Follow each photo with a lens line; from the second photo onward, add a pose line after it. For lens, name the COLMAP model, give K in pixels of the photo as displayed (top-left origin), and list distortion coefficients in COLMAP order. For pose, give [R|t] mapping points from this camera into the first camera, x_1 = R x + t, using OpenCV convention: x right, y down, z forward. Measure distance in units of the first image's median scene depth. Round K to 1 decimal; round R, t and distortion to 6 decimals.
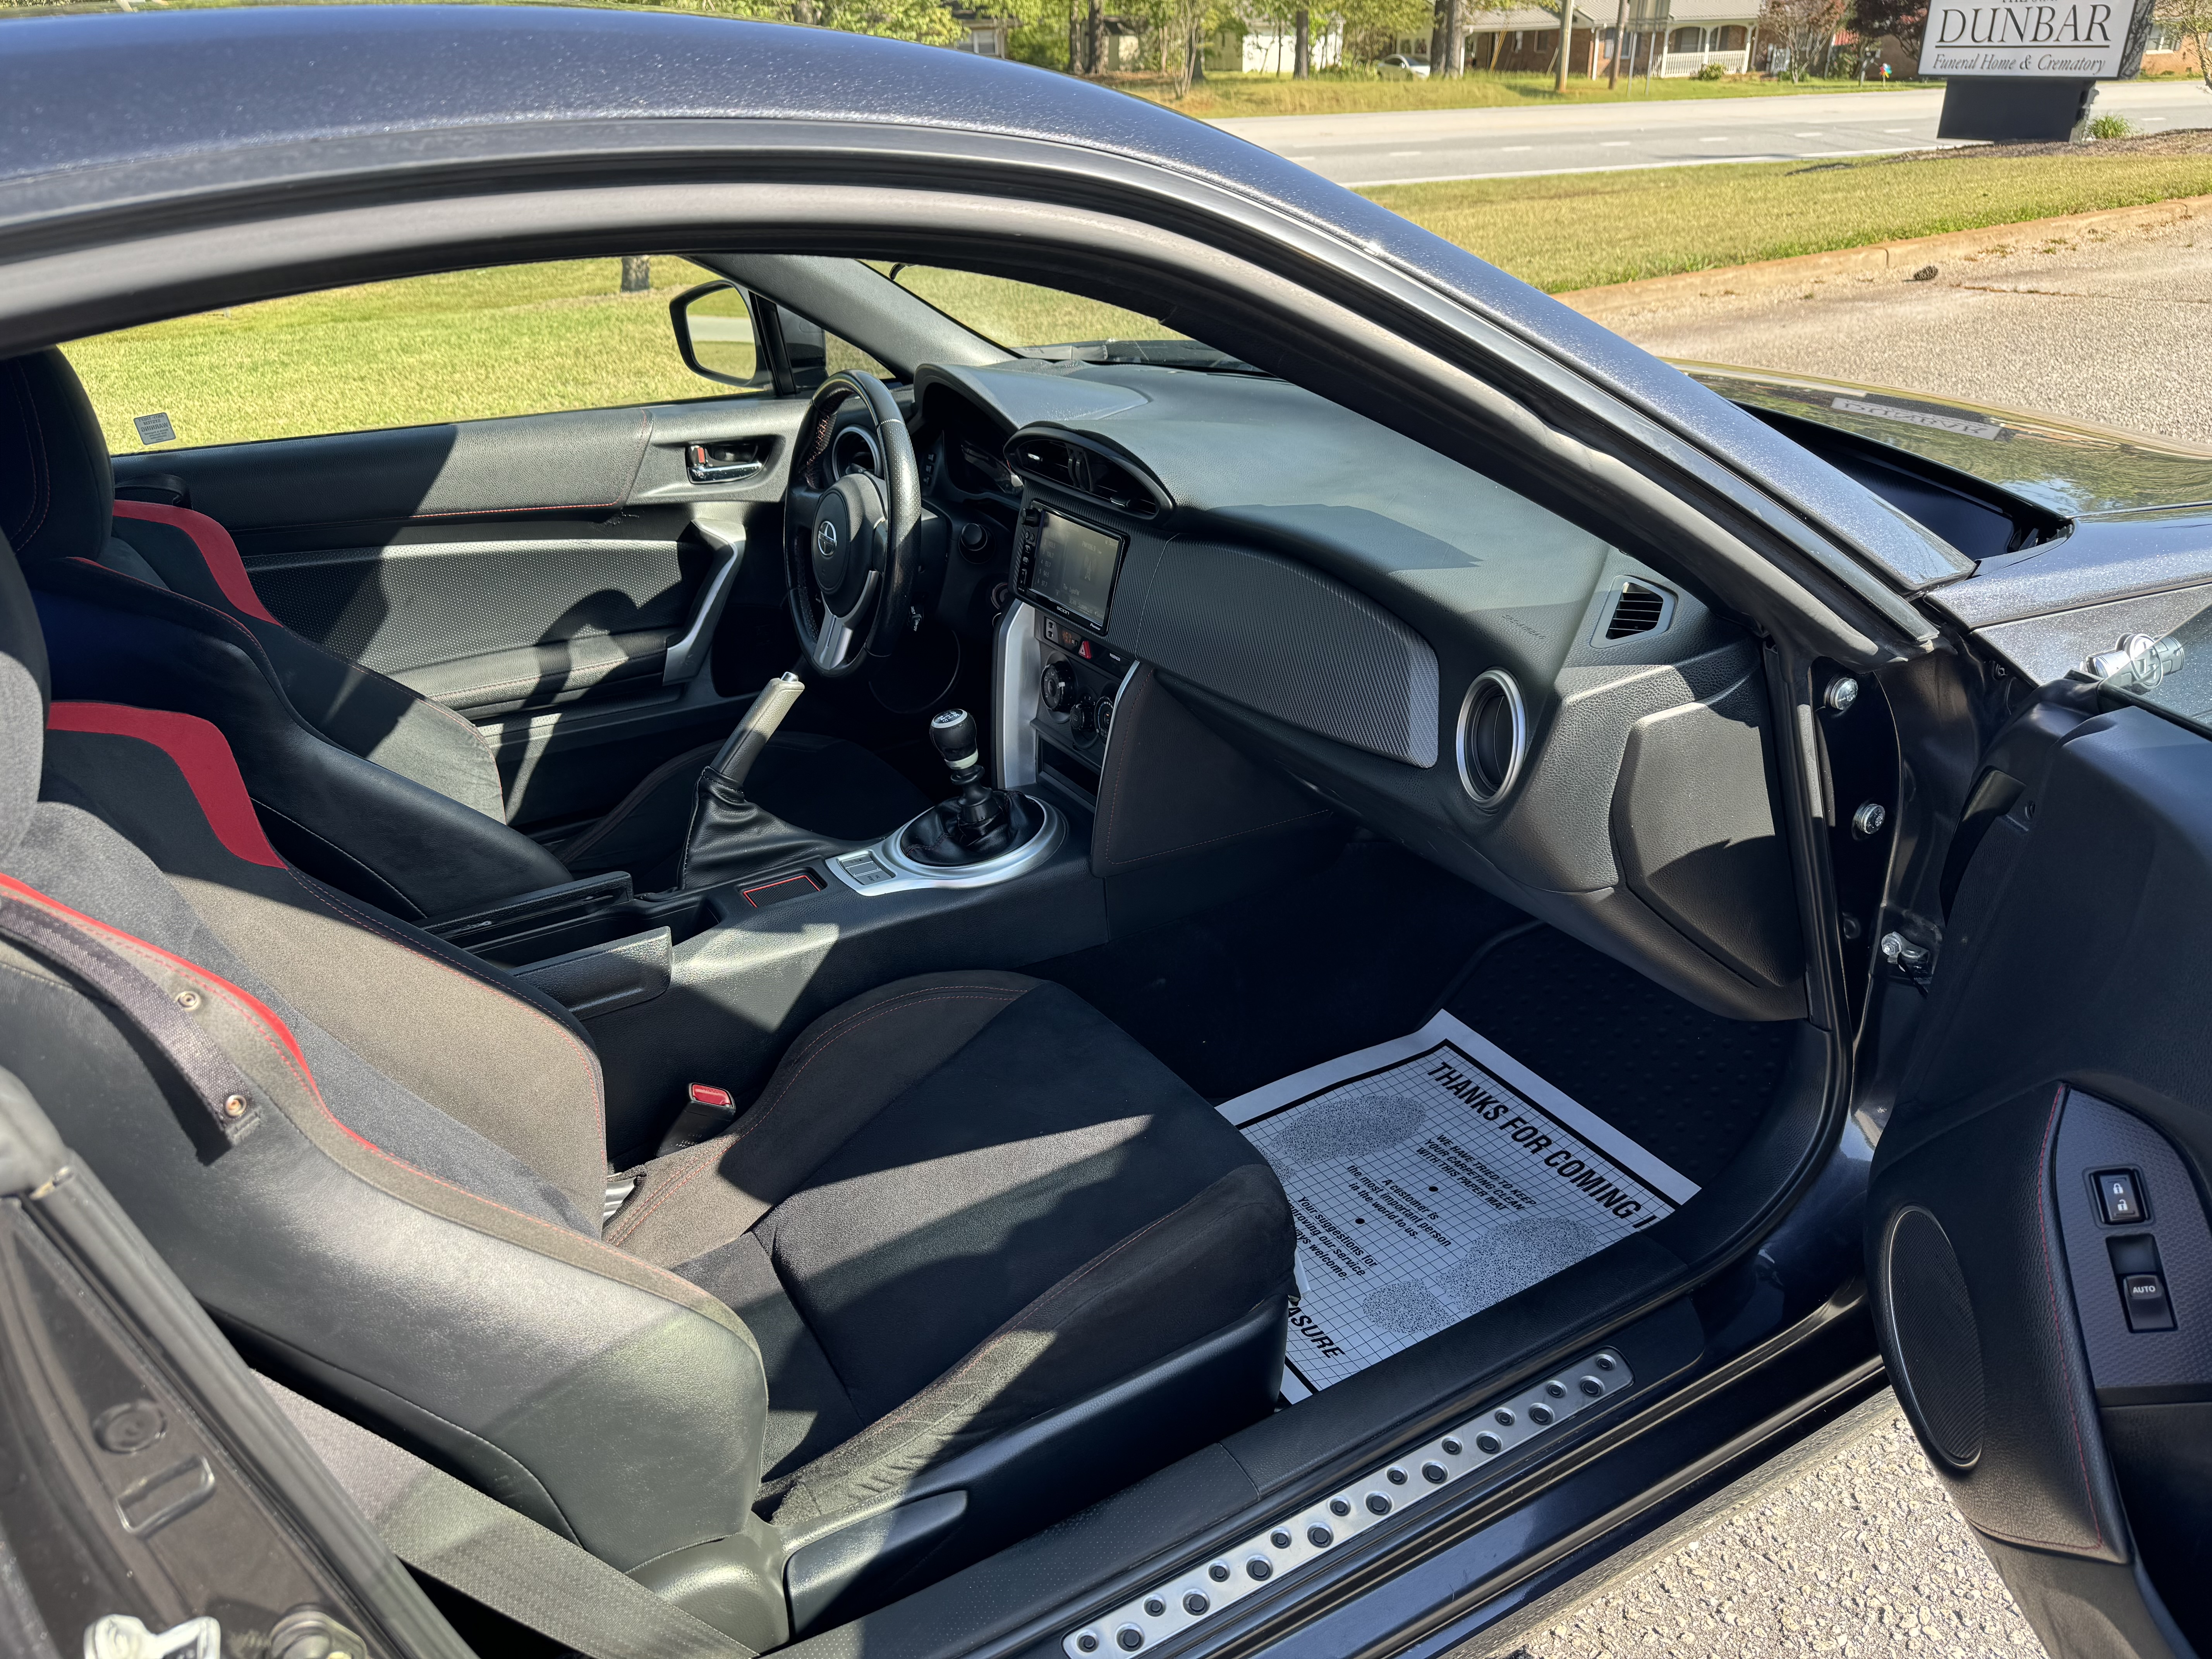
lens RADIAL K [[1564.3, 0, 1101.2], [0, 1564.3, 840.9], [0, 0, 1]] dist [0.022768, -0.027992]
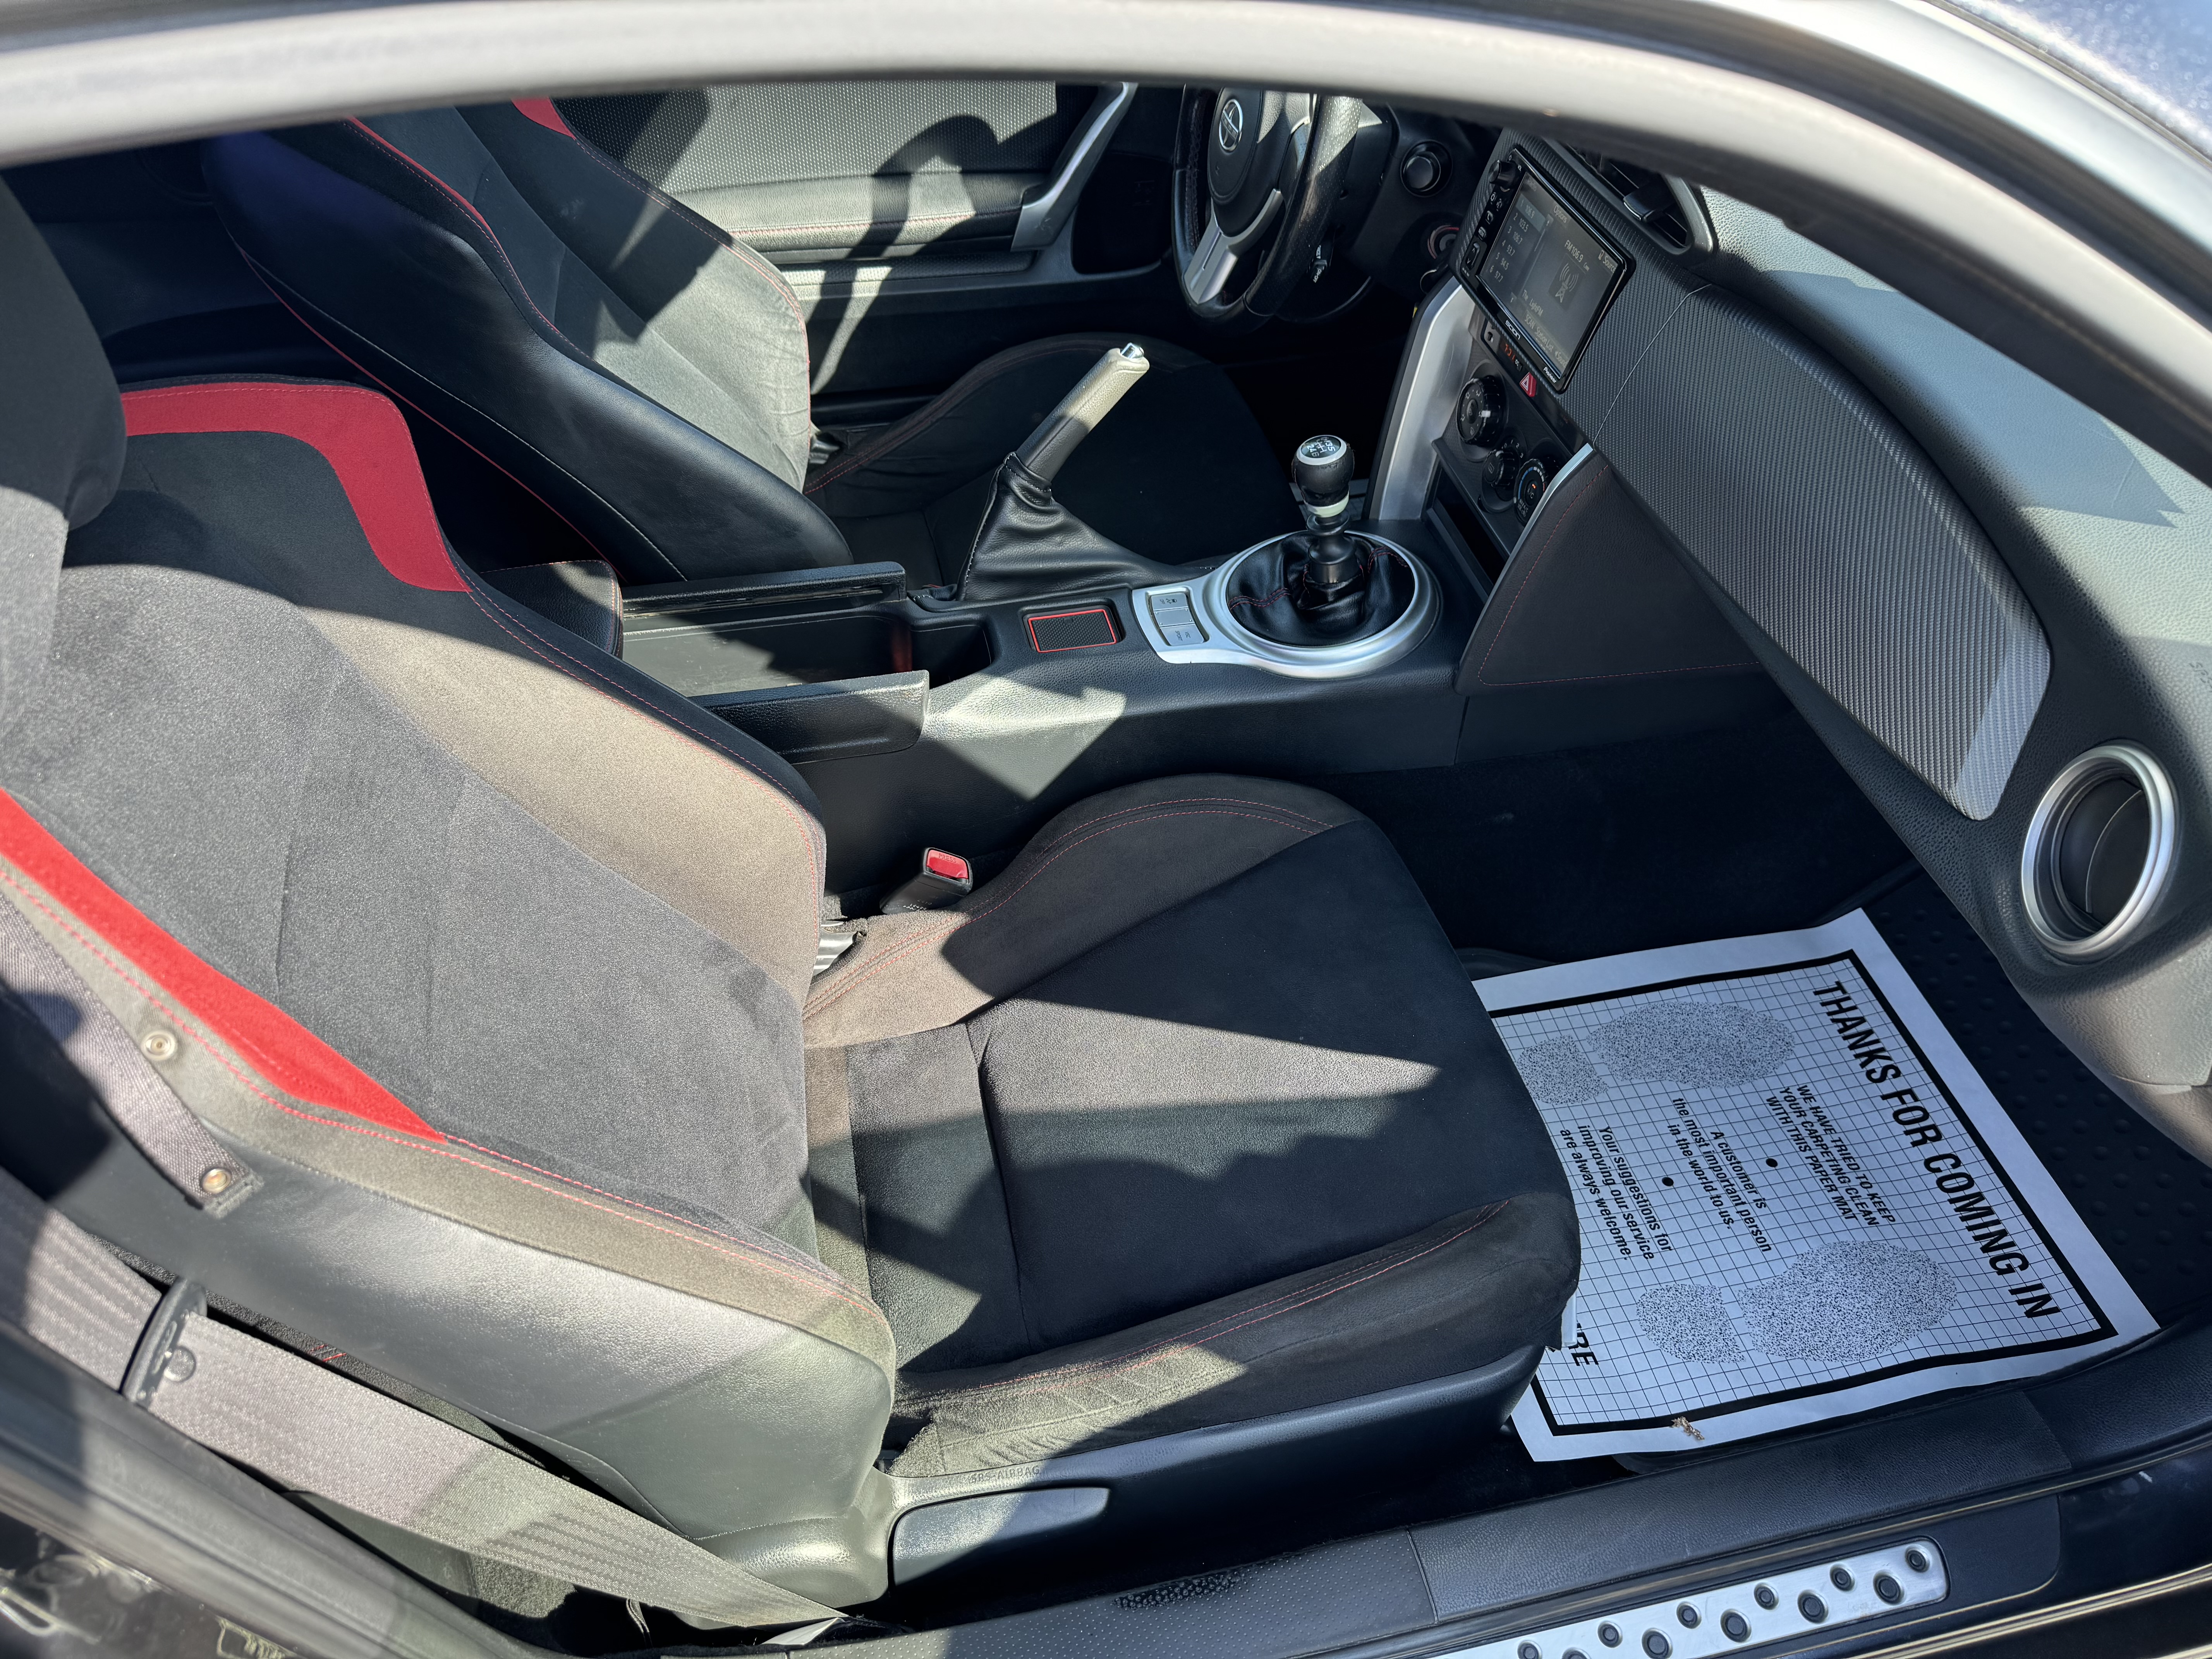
lens RADIAL K [[1564.3, 0, 1095.1], [0, 1564.3, 843.1], [0, 0, 1]] dist [0.022768, -0.027992]
pose [[0.951539, 0.250031, -0.179050, -0.018040], [-0.171740, 0.915008, 0.365057, -0.167183], [0.255108, -0.316615, 0.913605, 0.218239]]
